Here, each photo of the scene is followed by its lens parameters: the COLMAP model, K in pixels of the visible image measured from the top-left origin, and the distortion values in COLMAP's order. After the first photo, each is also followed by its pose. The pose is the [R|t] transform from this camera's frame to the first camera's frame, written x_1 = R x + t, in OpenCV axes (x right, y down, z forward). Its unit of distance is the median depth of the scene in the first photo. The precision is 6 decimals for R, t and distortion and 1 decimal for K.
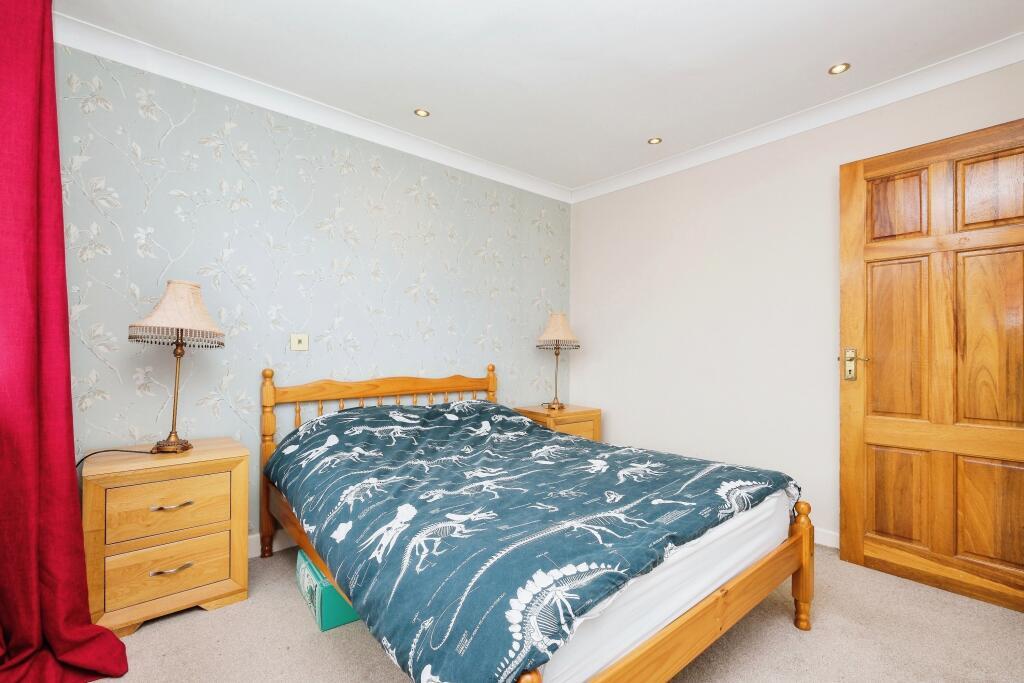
lens RADIAL K [[470.4, 0, 514.6], [0, 470.4, 350.2], [0, 0, 1]] dist [0.014855, -0.000409]
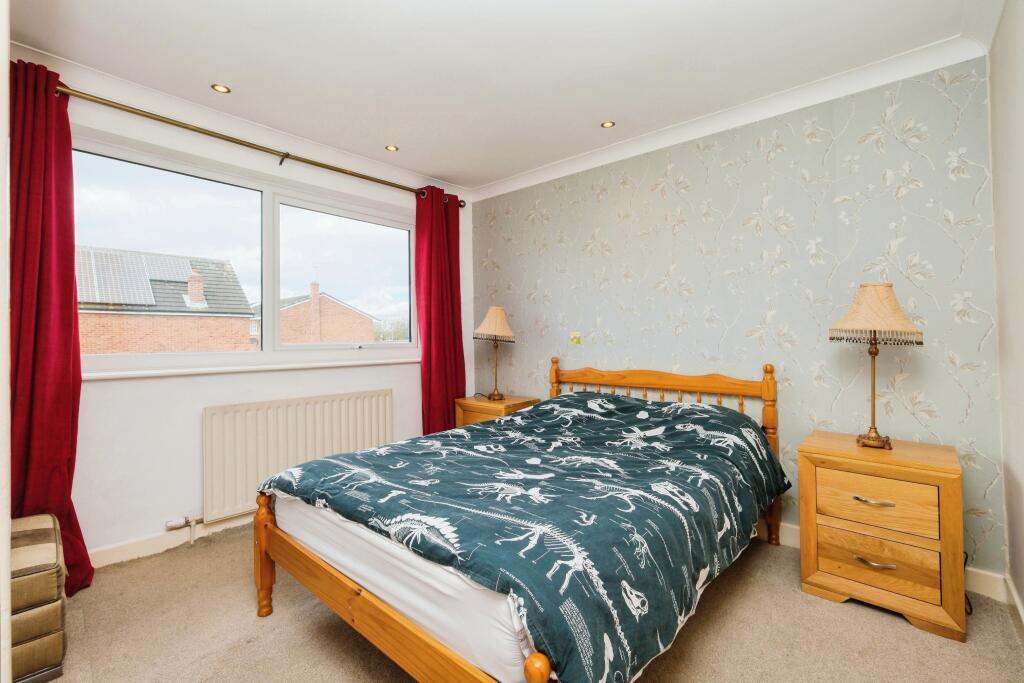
lens RADIAL K [[444.8, 0, 520.3], [0, 444.8, 333.8], [0, 0, 1]] dist [-0.001203, -0.000015]
pose [[0.137360, -0.020561, -0.990308, 0.775504], [-0.009657, 0.999709, -0.022096, 0.000121], [0.990474, 0.012599, 0.137121, 0.677965]]
